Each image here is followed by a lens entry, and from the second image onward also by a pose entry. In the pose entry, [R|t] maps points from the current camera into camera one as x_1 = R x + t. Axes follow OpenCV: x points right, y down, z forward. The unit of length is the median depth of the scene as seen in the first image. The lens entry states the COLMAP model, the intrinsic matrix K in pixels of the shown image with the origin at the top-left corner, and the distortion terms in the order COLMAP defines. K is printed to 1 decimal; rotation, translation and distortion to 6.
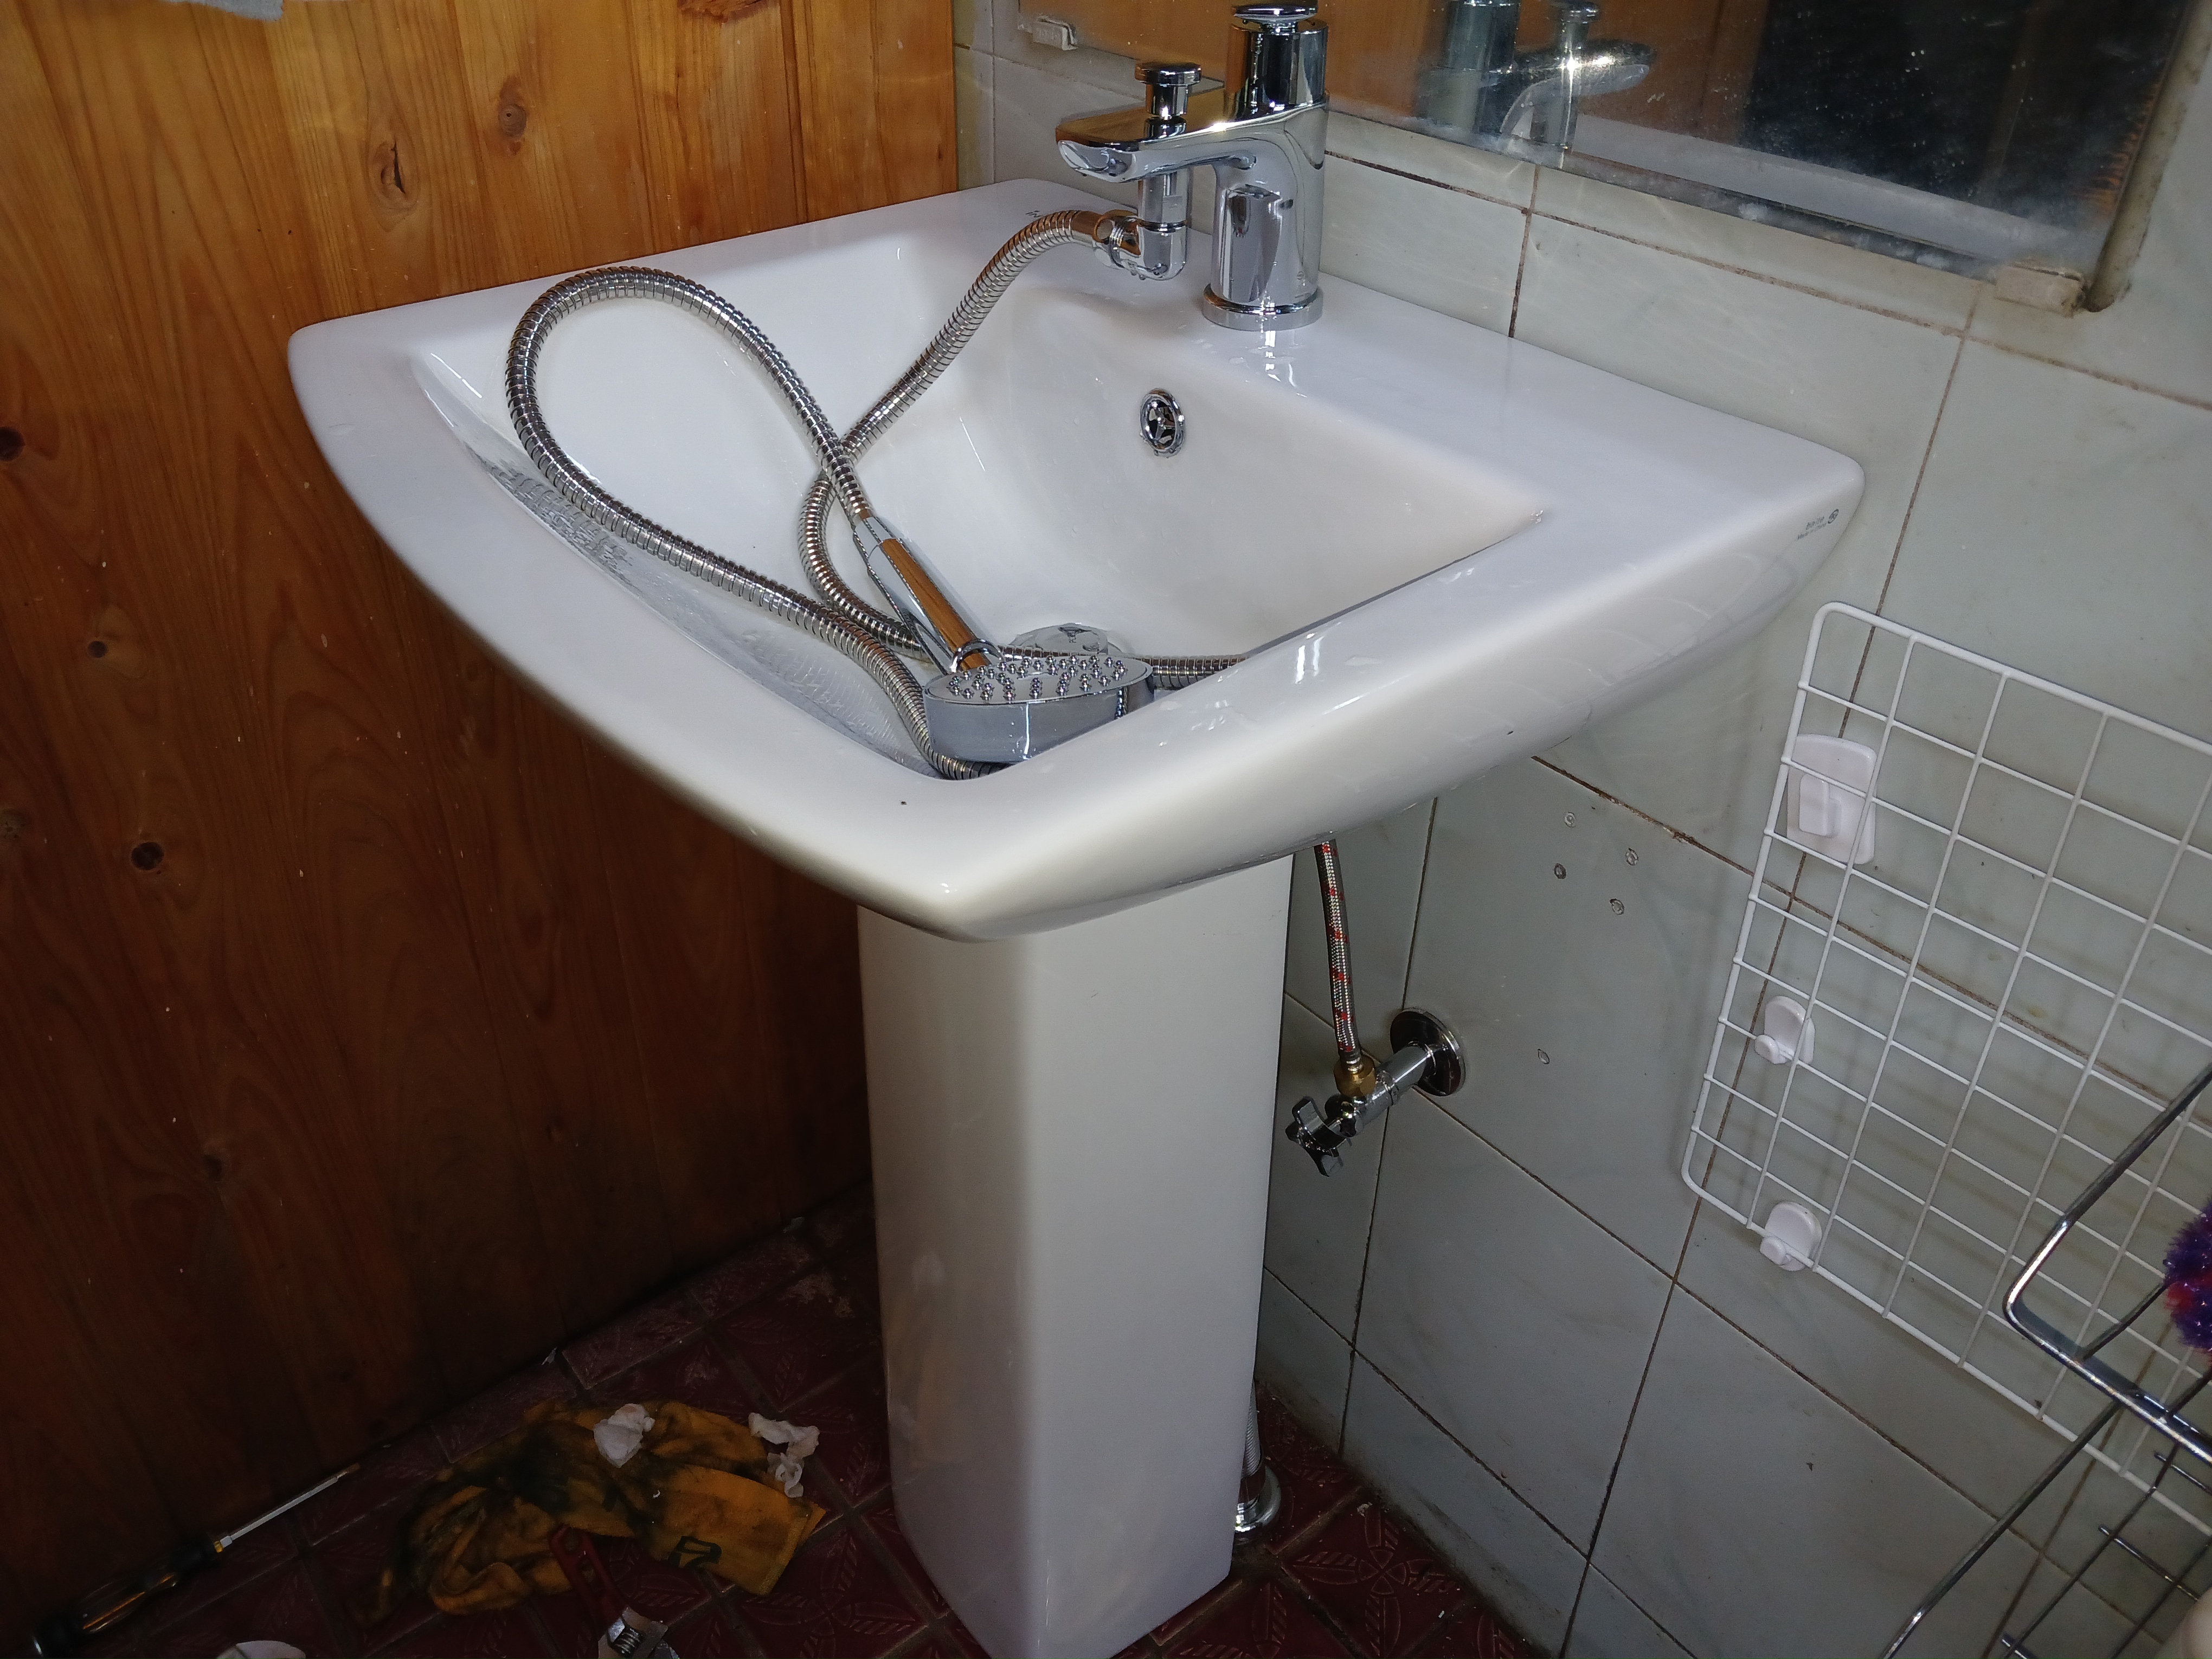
lens RADIAL K [[1753.9, 0, 1082.7], [0, 1753.9, 832.8], [0, 0, 1]] dist [0.001028, -0.012090]
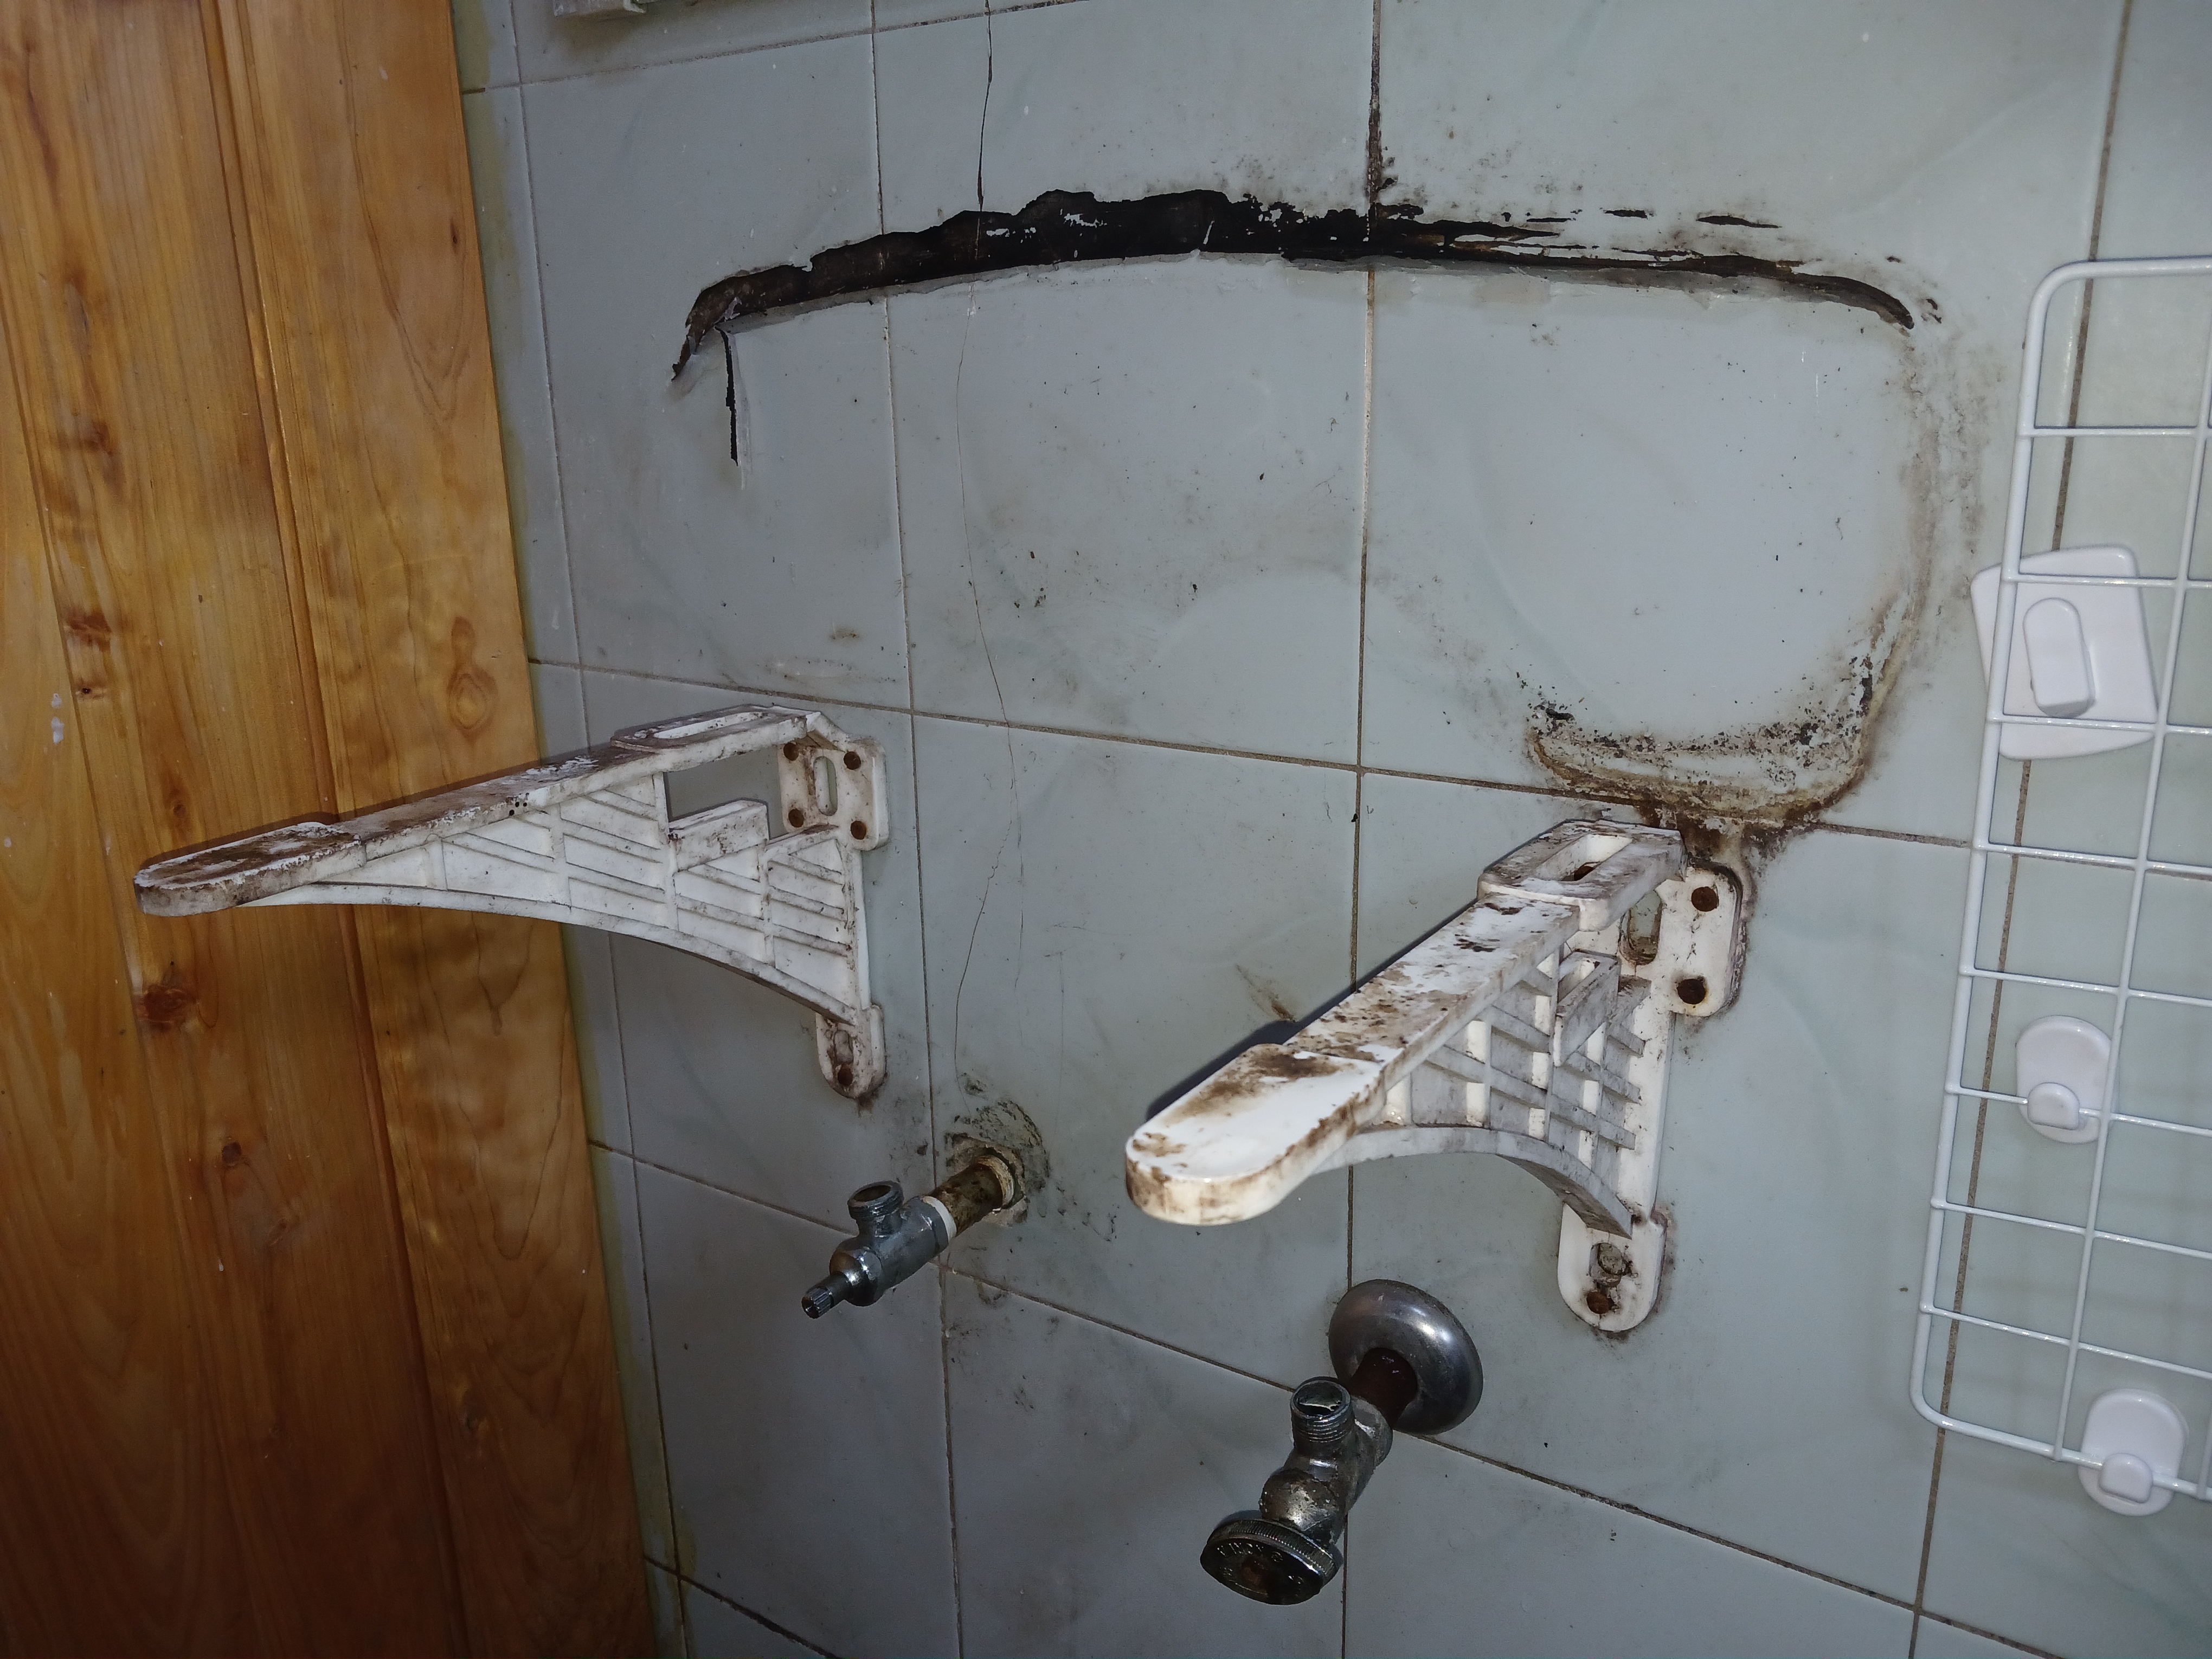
lens RADIAL K [[1752.2, 0, 1106.0], [0, 1752.2, 829.5], [0, 0, 1]] dist [-0.003589, -0.001679]
pose [[0.951469, -0.116882, 0.284684, -0.071814], [0.202312, 0.934641, -0.292431, 0.127010], [-0.231897, 0.335834, 0.912929, 0.436766]]
